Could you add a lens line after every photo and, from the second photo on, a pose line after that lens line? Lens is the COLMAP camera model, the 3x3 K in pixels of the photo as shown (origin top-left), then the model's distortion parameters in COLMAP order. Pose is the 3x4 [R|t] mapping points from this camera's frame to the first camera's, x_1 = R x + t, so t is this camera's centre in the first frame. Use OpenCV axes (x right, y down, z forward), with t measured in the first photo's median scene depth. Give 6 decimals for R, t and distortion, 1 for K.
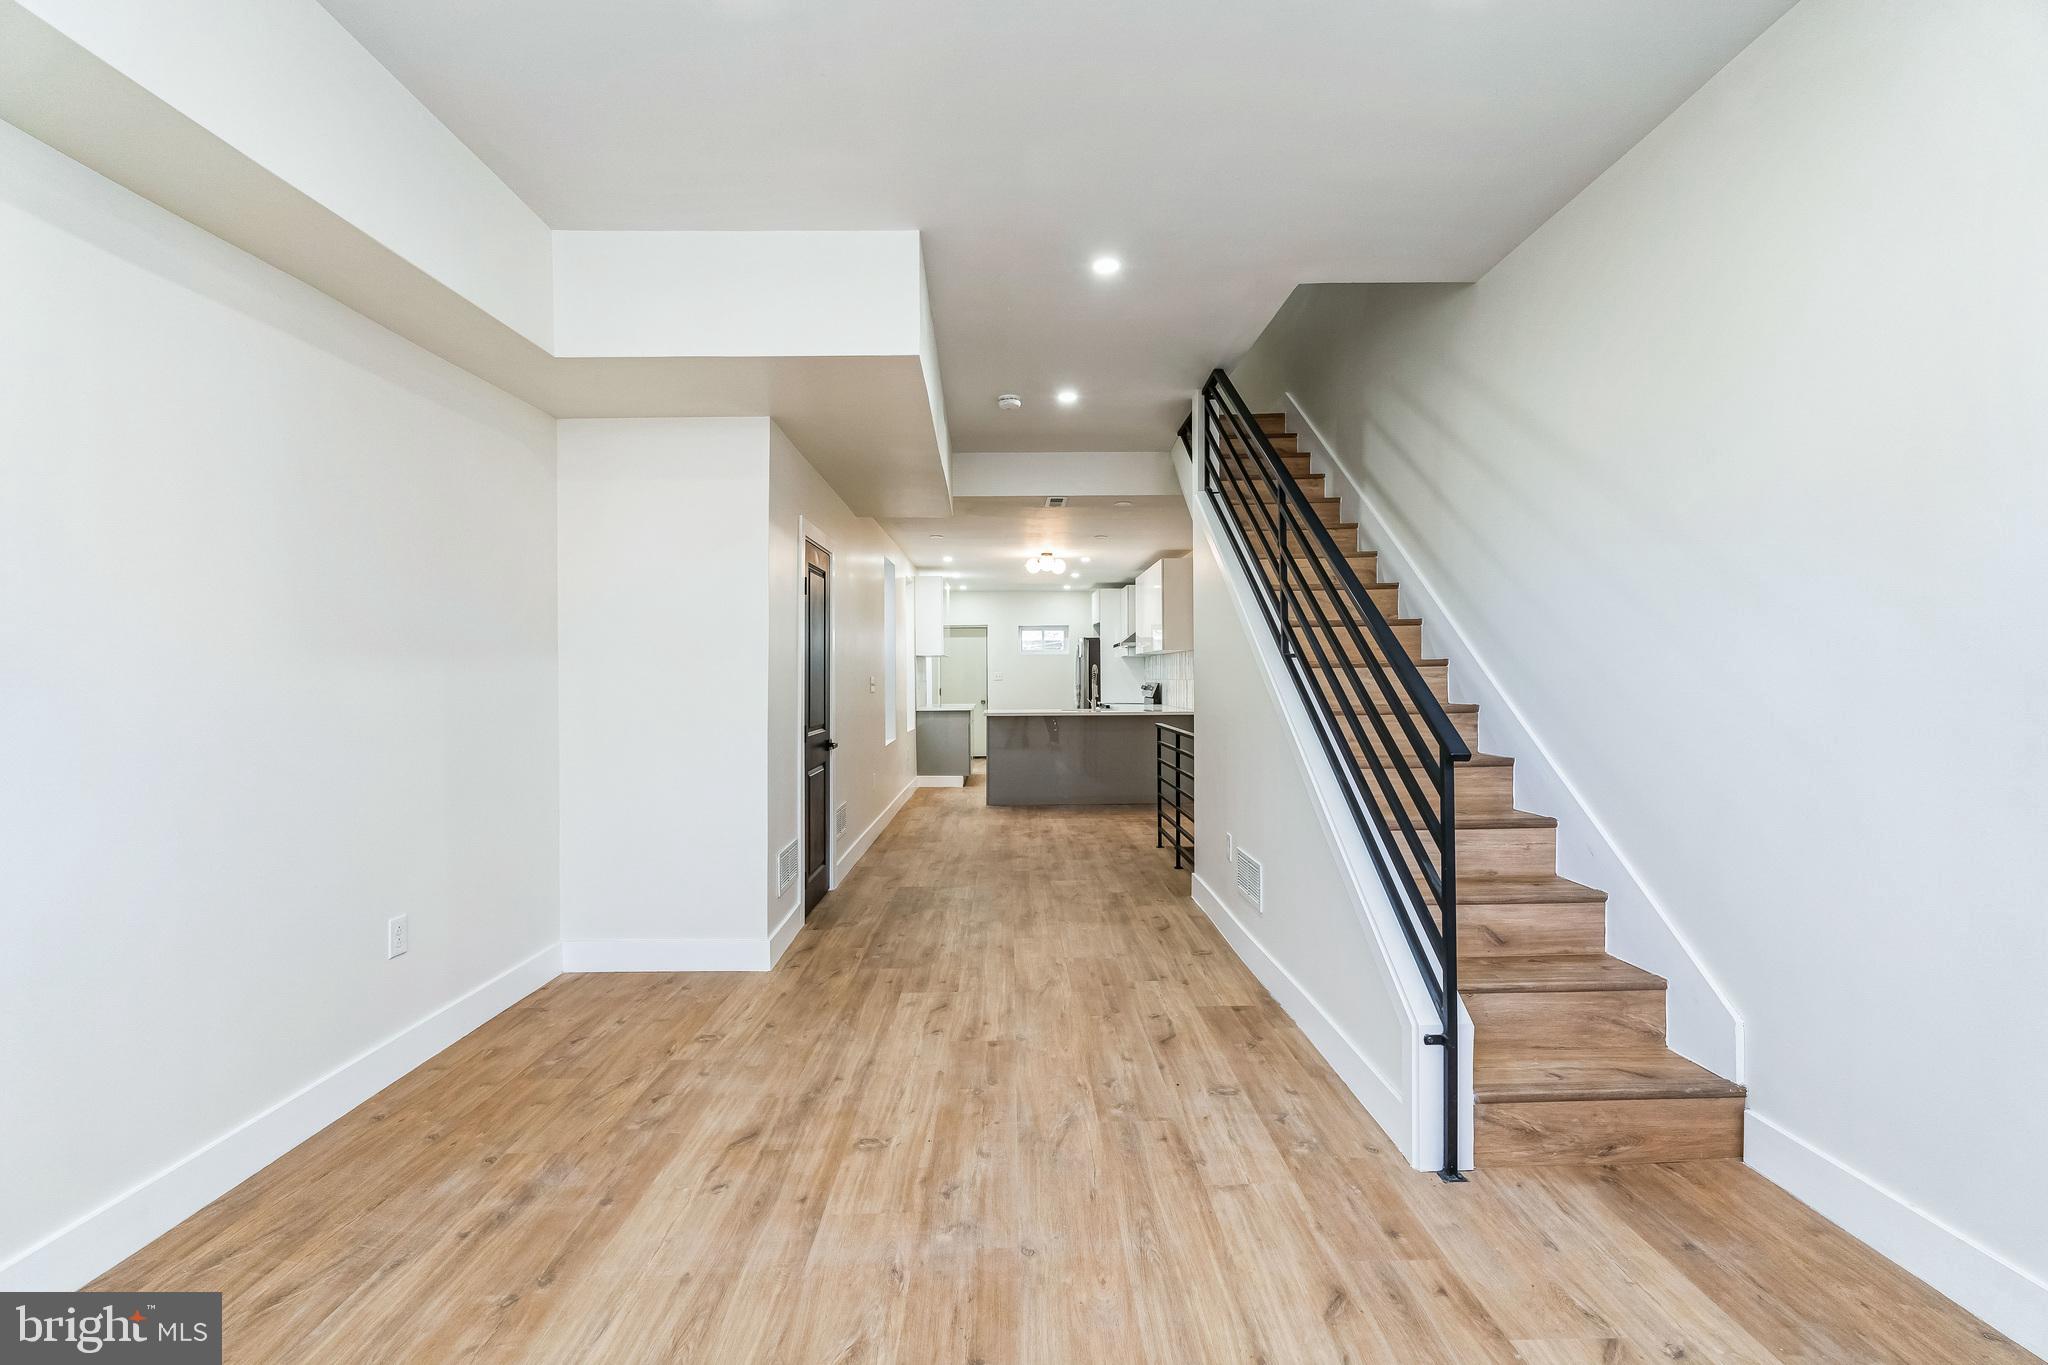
lens RADIAL K [[903.6, 0, 1017.5], [0, 903.6, 675.1], [0, 0, 1]] dist [0.000716, -0.000505]
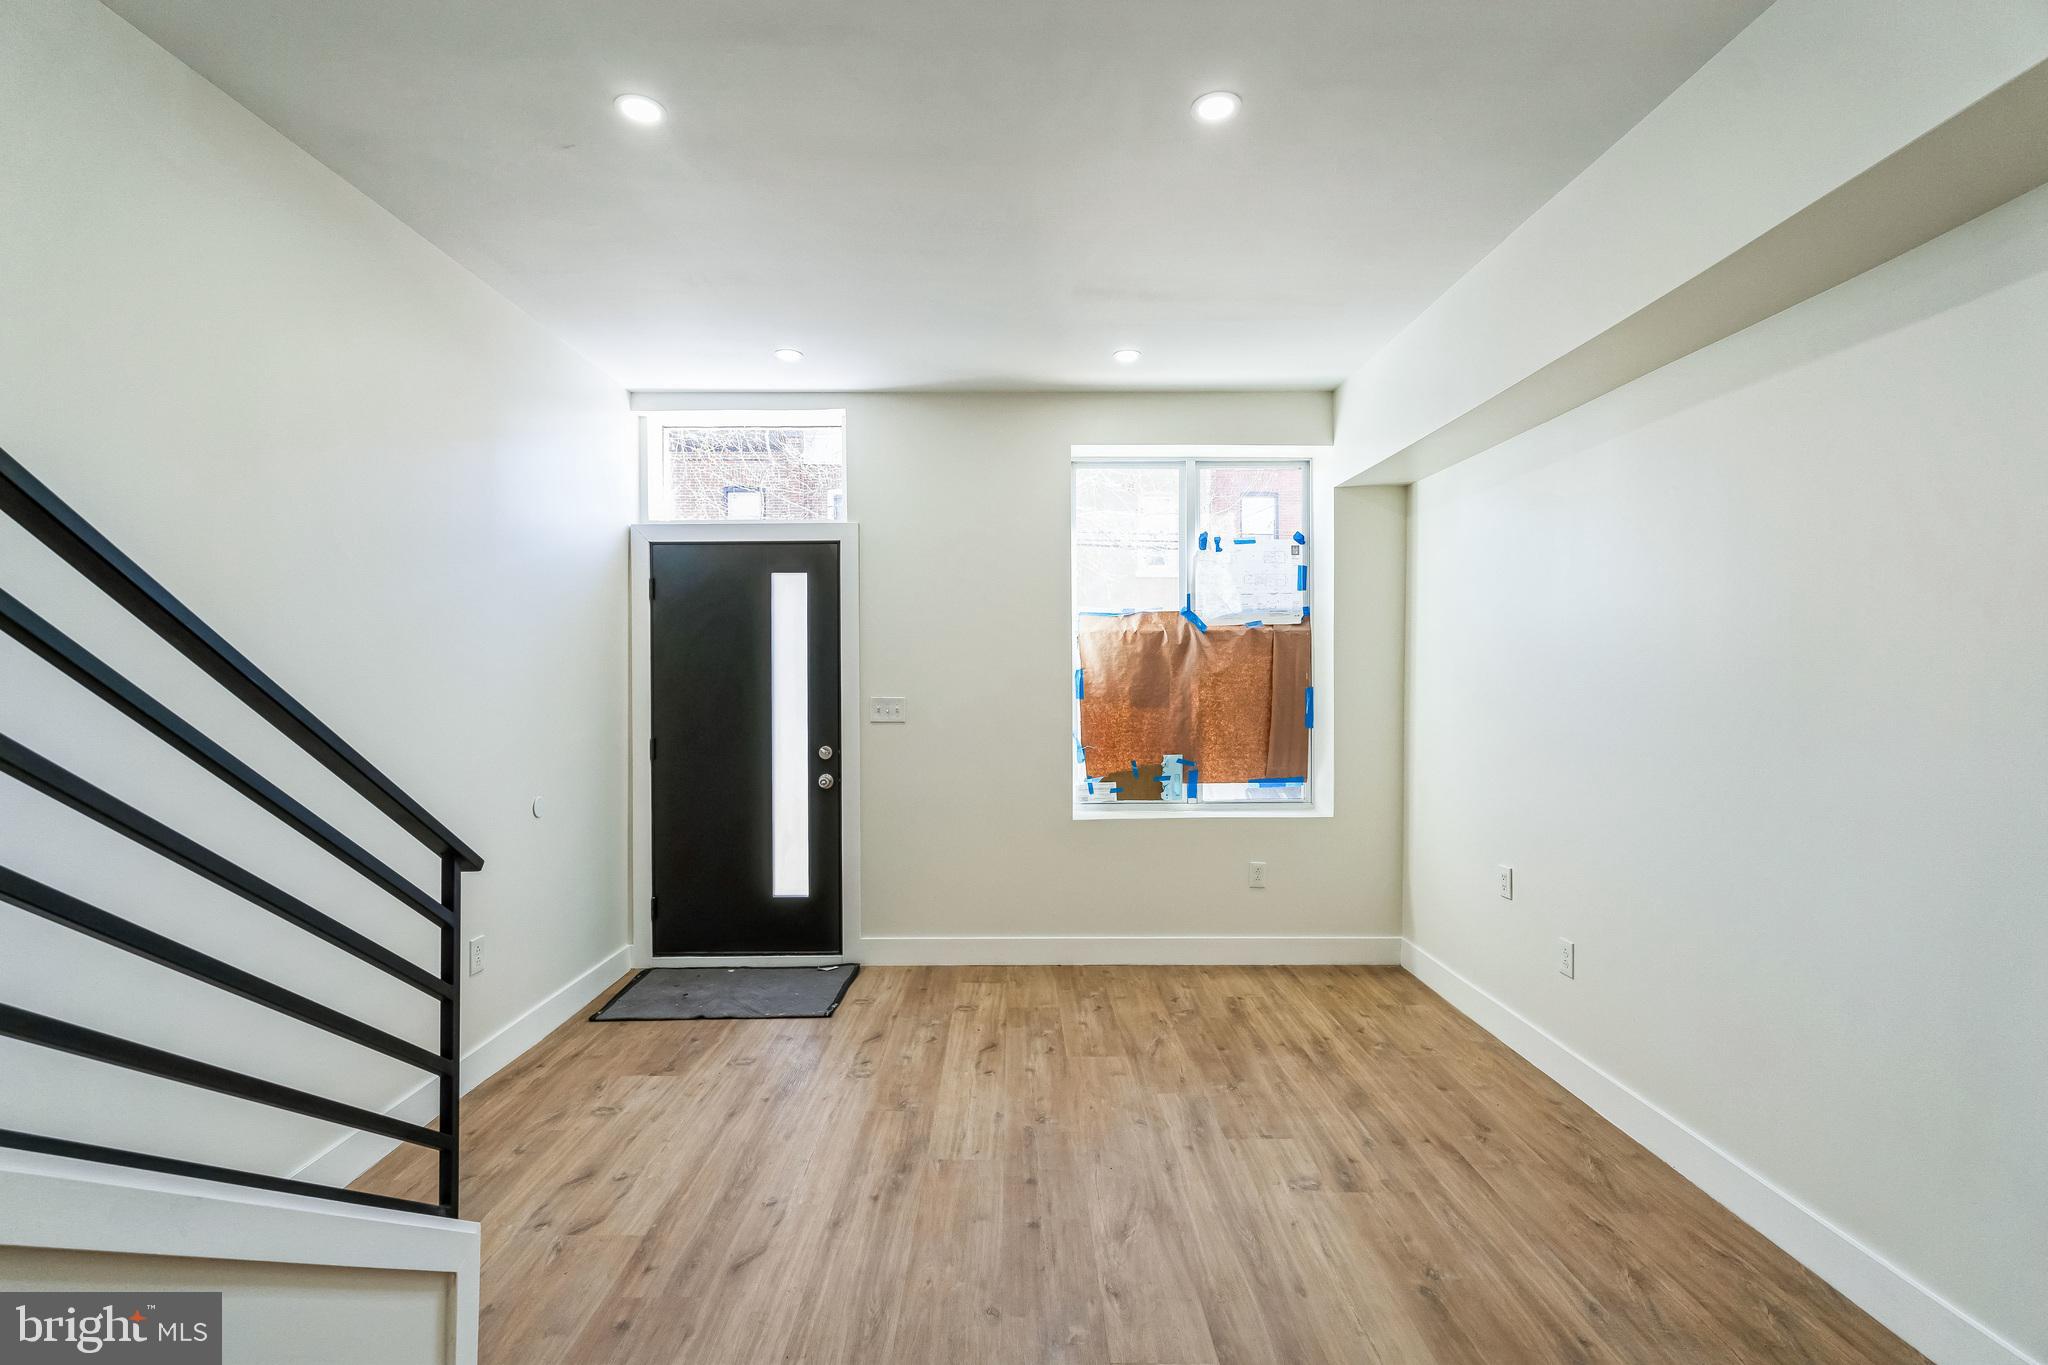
lens RADIAL K [[903.6, 0, 1027.0], [0, 903.6, 666.6], [0, 0, 1]] dist [0.000716, -0.000505]
pose [[-0.999790, 0.006091, -0.019573, -0.011992], [0.006099, 0.999981, -0.000341, -0.108279], [0.019570, -0.000460, -0.999808, 2.188078]]
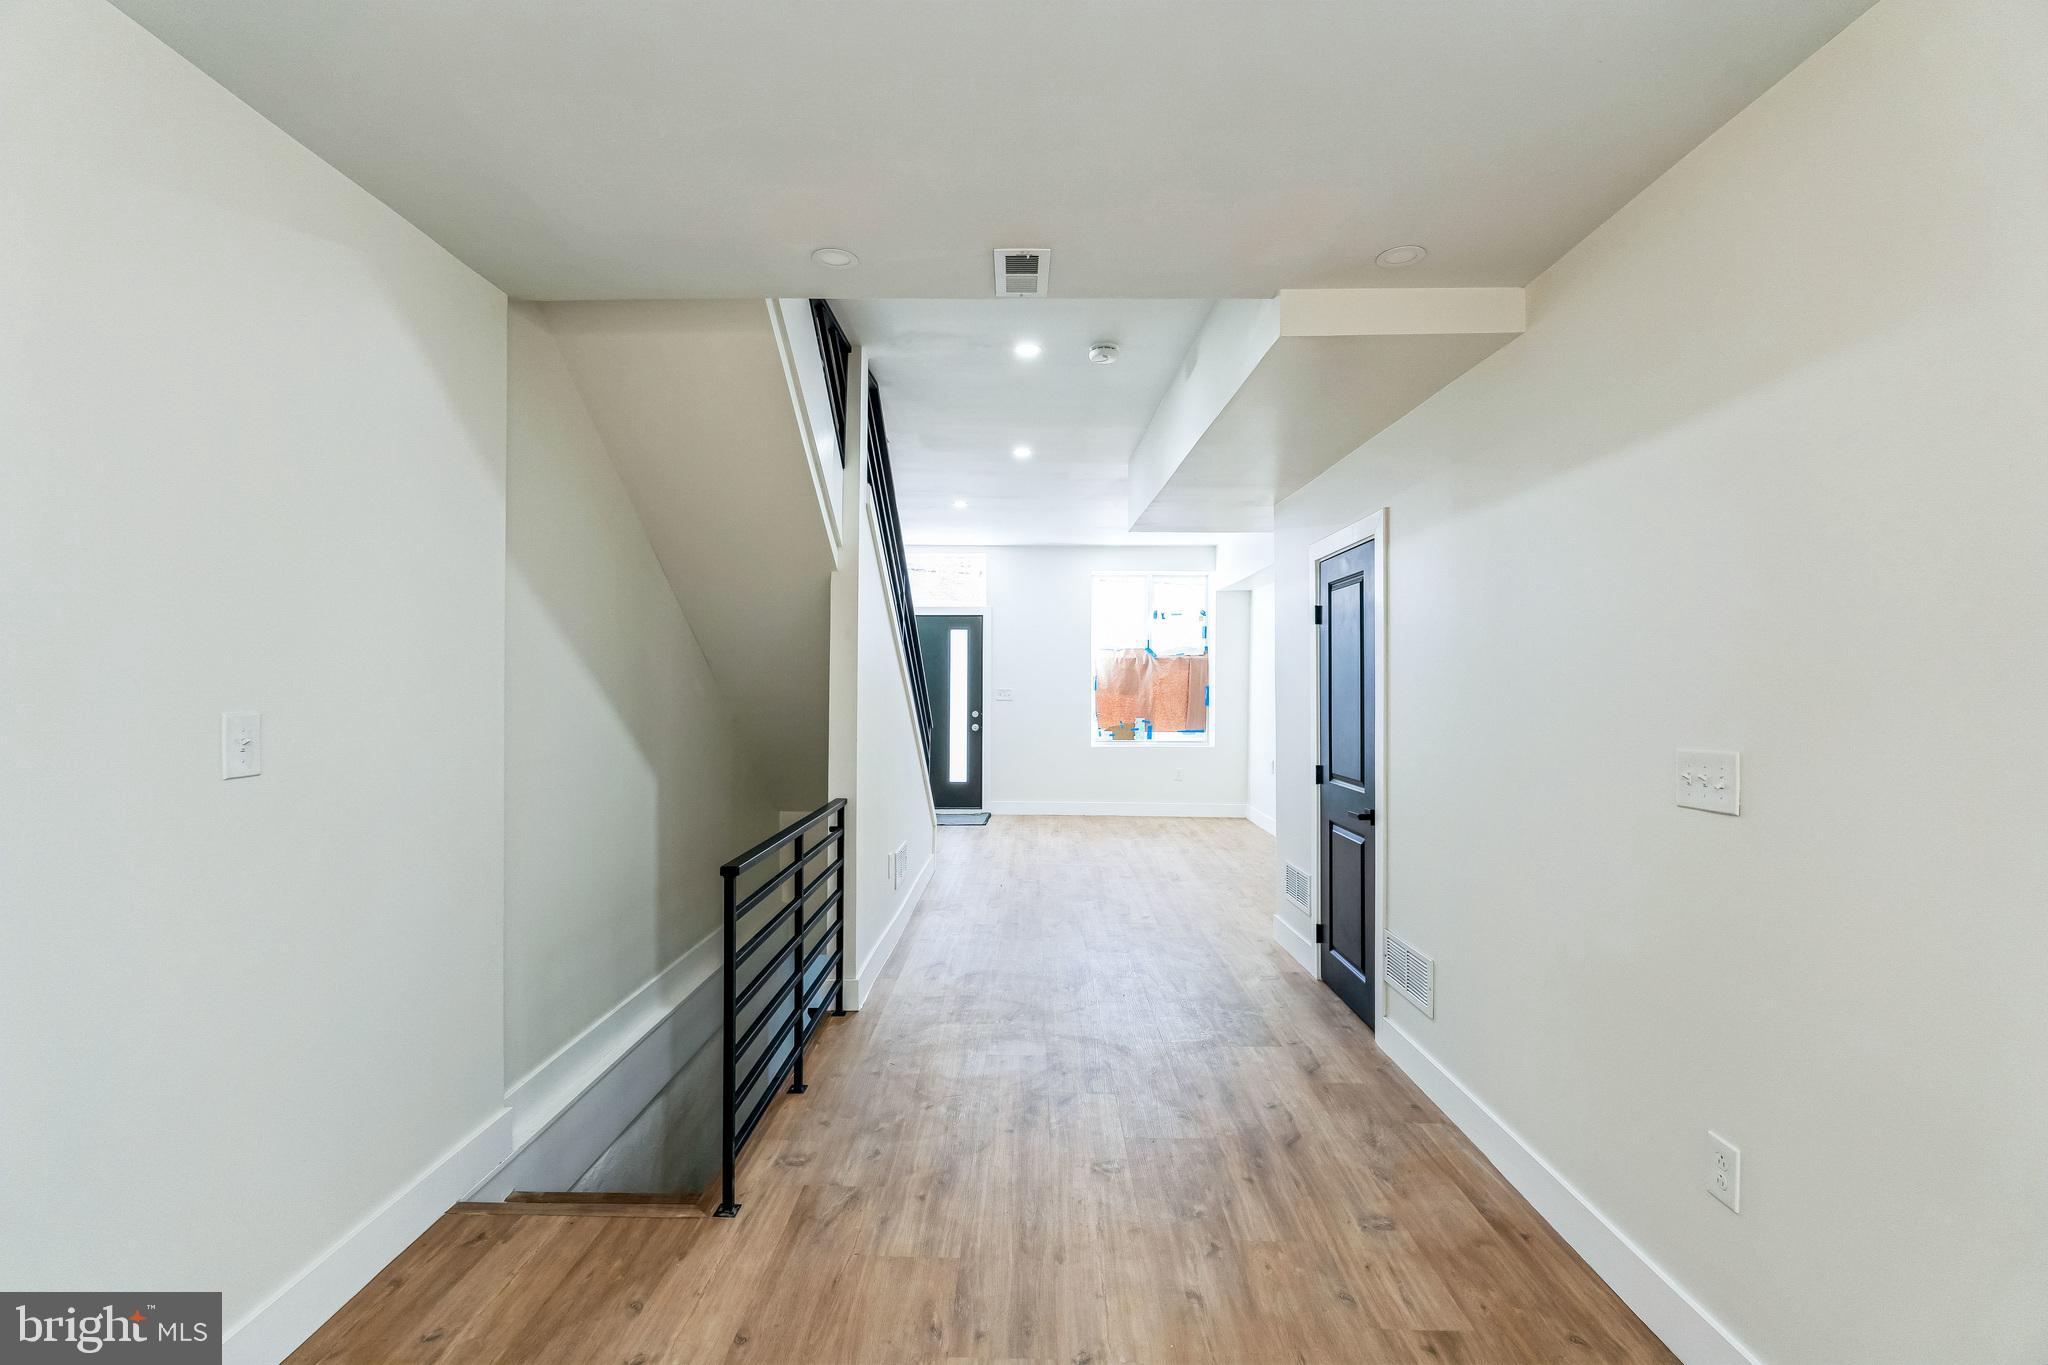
lens RADIAL K [[903.6, 0, 1031.7], [0, 903.6, 681.9], [0, 0, 1]] dist [0.000716, -0.000505]
pose [[-0.999644, -0.000607, 0.026686, 0.016847], [-0.000645, 0.999999, -0.001437, -0.064186], [-0.026685, -0.001454, -0.999643, 4.694881]]
